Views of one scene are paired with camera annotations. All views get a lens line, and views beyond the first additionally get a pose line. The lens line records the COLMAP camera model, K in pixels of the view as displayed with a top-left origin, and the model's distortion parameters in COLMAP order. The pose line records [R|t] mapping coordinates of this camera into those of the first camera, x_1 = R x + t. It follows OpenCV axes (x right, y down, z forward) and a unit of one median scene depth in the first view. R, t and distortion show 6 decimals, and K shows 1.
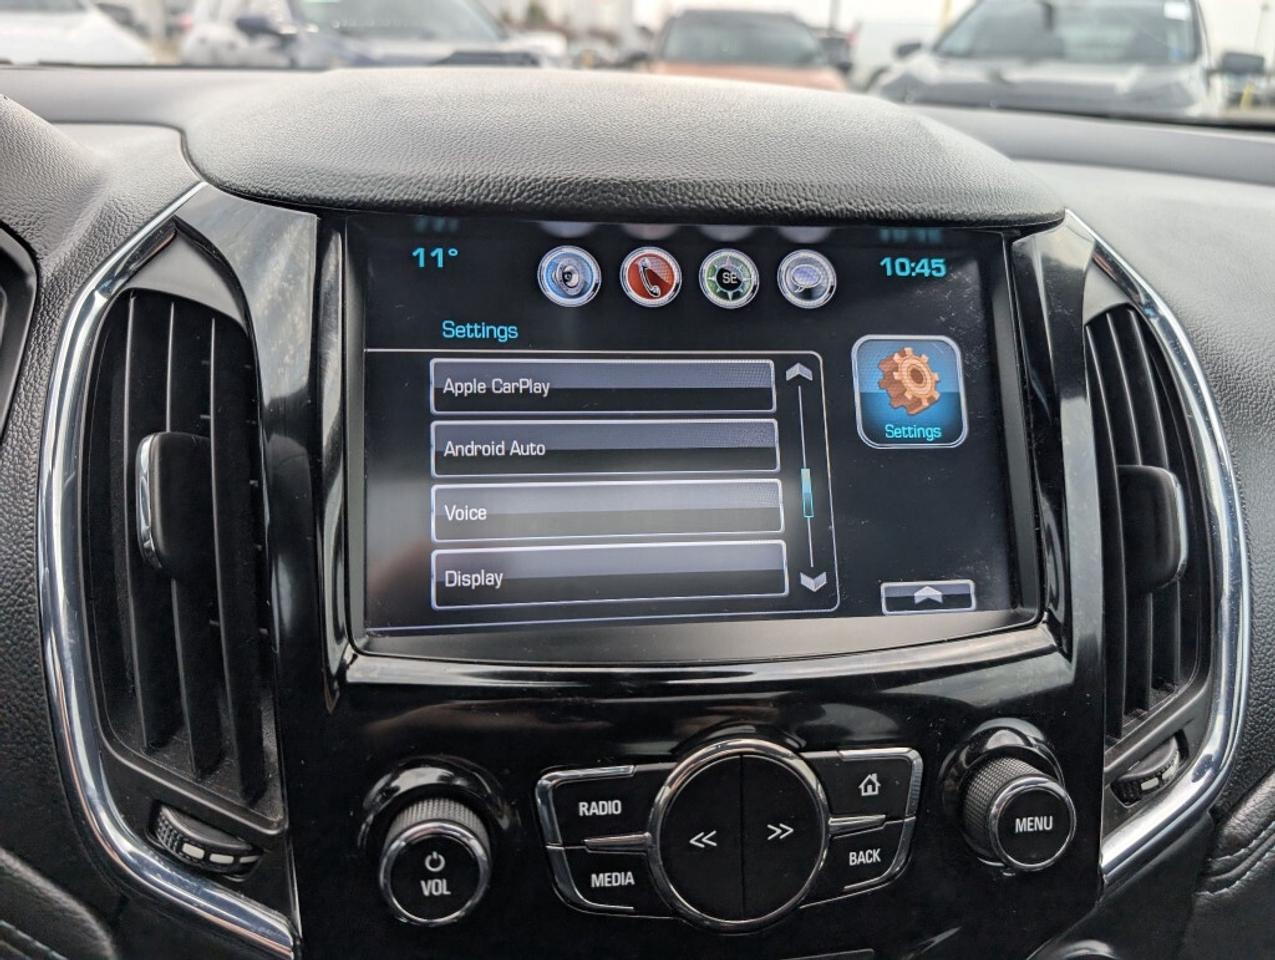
lens RADIAL K [[920.3, 0, 622.9], [0, 920.3, 469.6], [0, 0, 1]] dist [-0.005179, -0.007446]
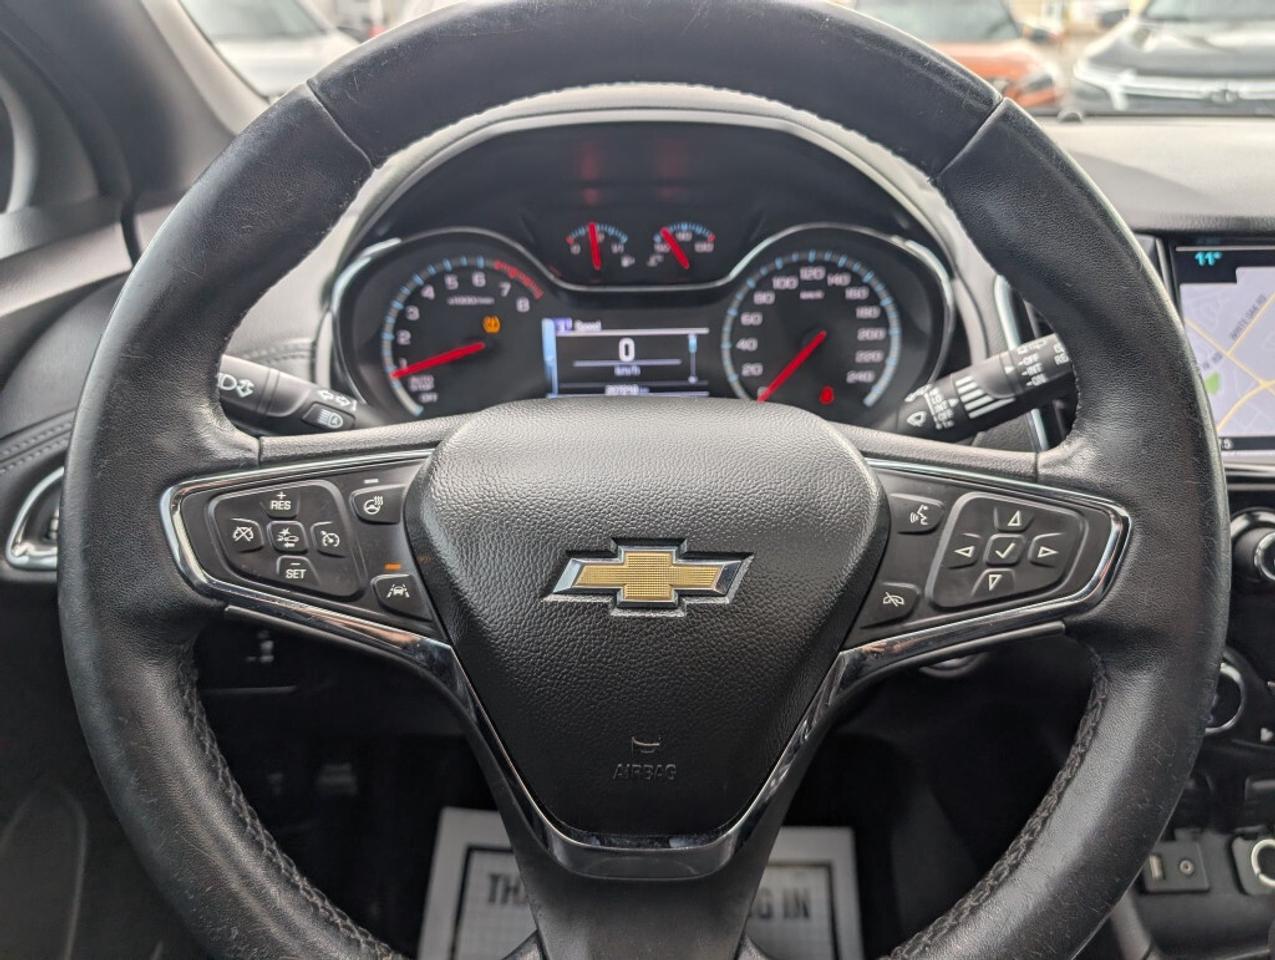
lens RADIAL K [[913.5, 0, 642.7], [0, 913.5, 478.6], [0, 0, 1]] dist [0.025472, -0.030993]
pose [[0.991555, 0.003208, -0.129648, -1.106774], [0.000461, 0.999601, 0.028258, 0.161888], [0.129687, -0.028079, 0.991157, -1.007982]]
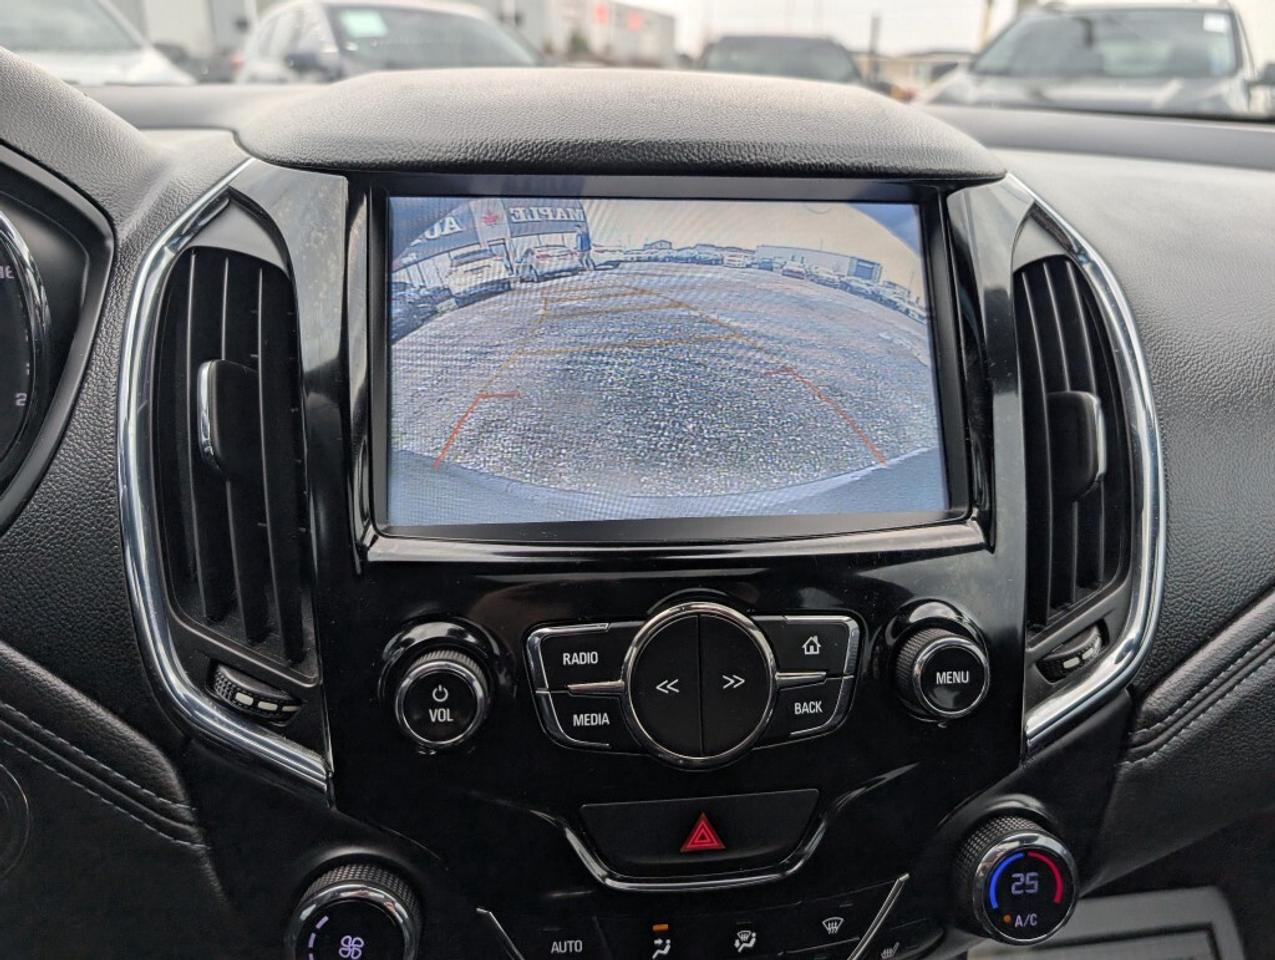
lens RADIAL K [[918.3, 0, 637.5], [0, 918.3, 480.0], [0, 0, 1]] dist [-0.009337, 0.002974]
pose [[0.999391, -0.008902, -0.033735, 0.079435], [0.008349, 0.999829, -0.016493, 0.135090], [0.033876, 0.016202, 0.999295, -0.165718]]
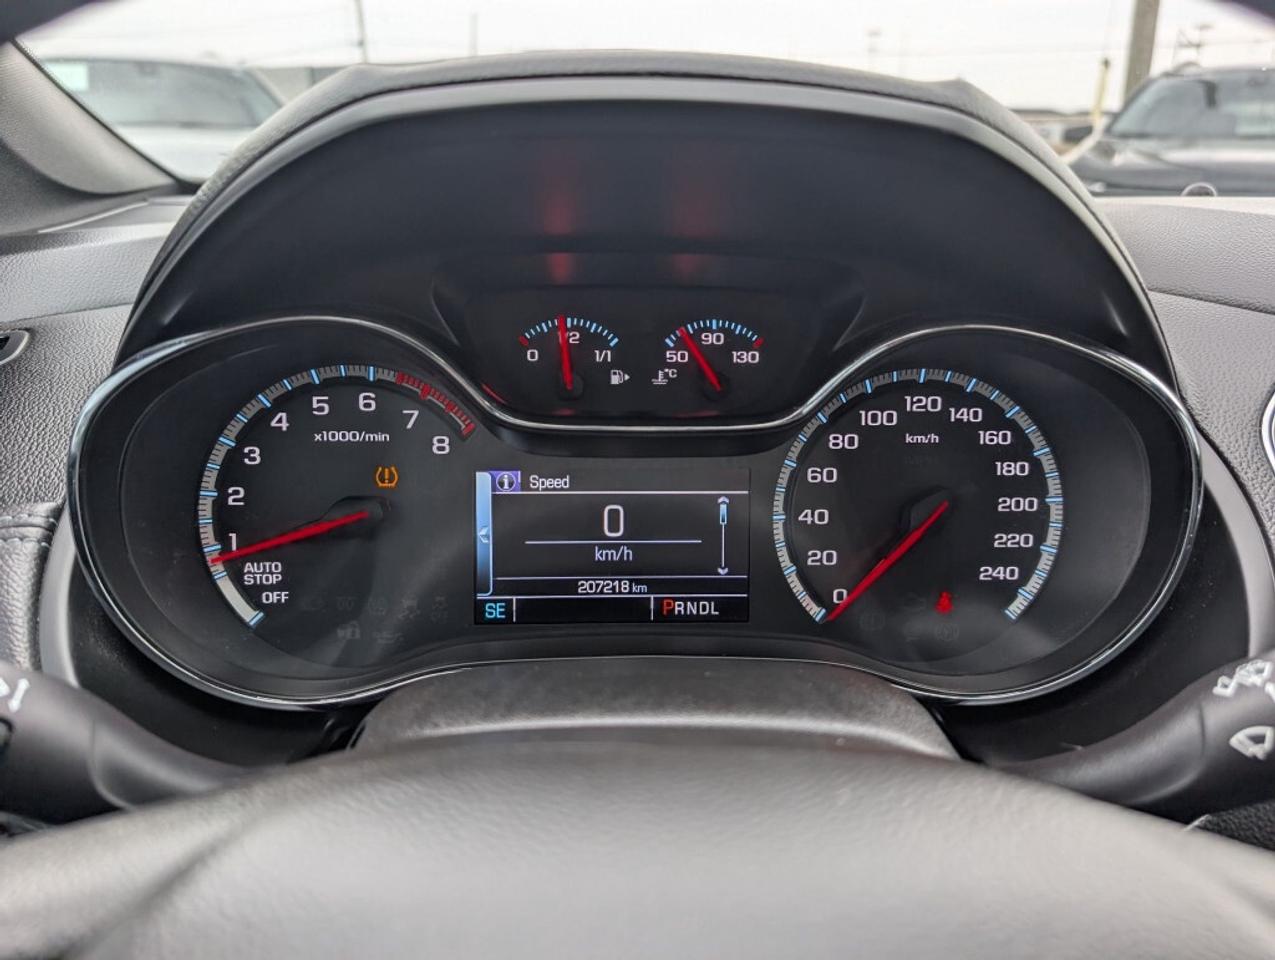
lens RADIAL K [[913.2, 0, 637.1], [0, 913.2, 475.2], [0, 0, 1]] dist [-0.002100, 0.003182]
pose [[0.995286, 0.008301, -0.096632, -1.267637], [-0.015500, 0.997138, -0.073991, -0.050946], [0.095741, 0.075140, 0.992566, -0.148513]]
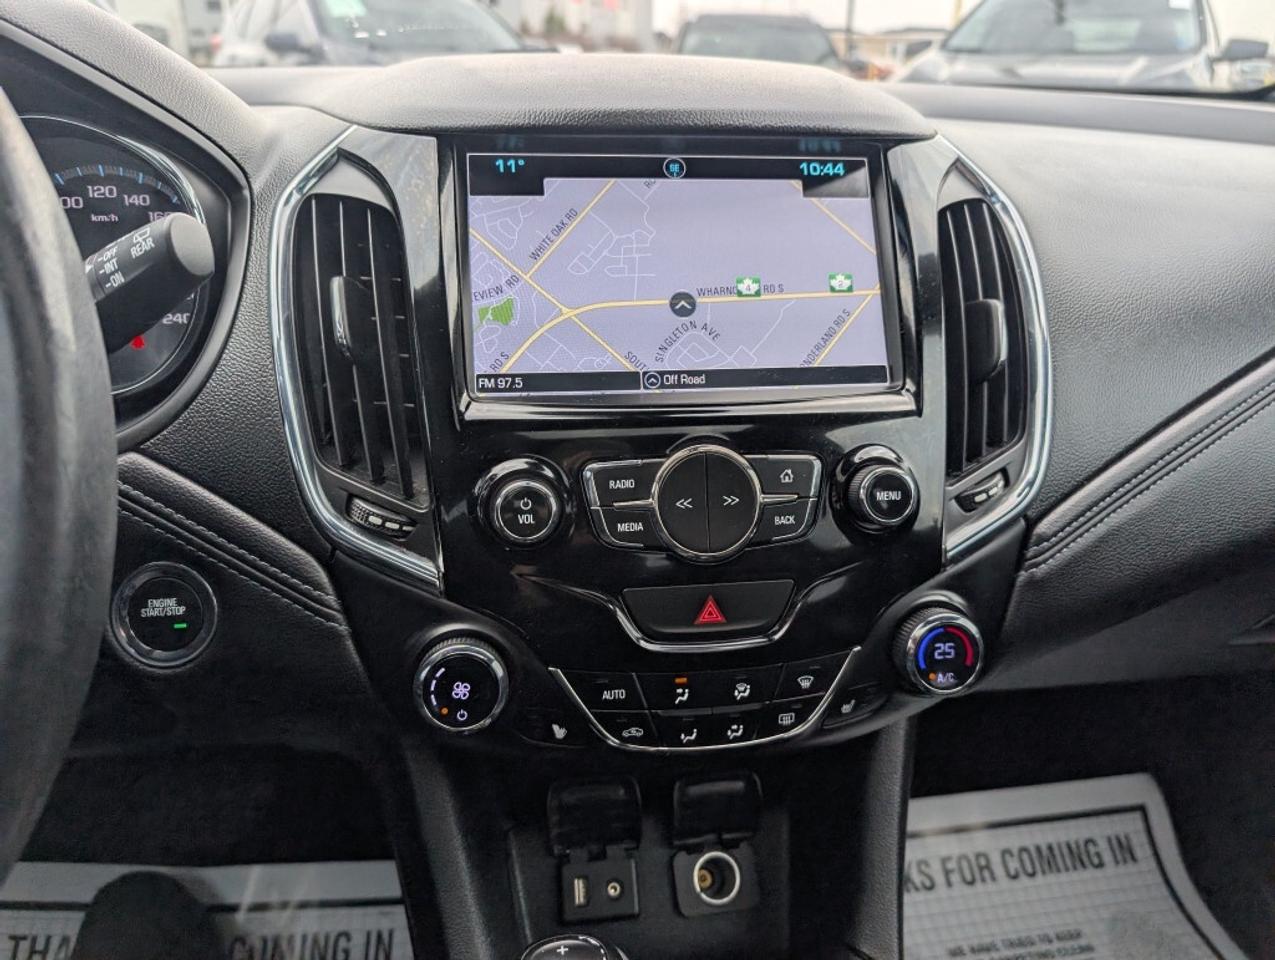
lens RADIAL K [[913.2, 0, 637.1], [0, 913.2, 475.2], [0, 0, 1]] dist [-0.002100, 0.003182]
pose [[0.999657, -0.021655, -0.014739, 0.024251], [0.021648, 0.999765, -0.000646, 0.305693], [0.014750, 0.000327, 0.999891, -0.558699]]
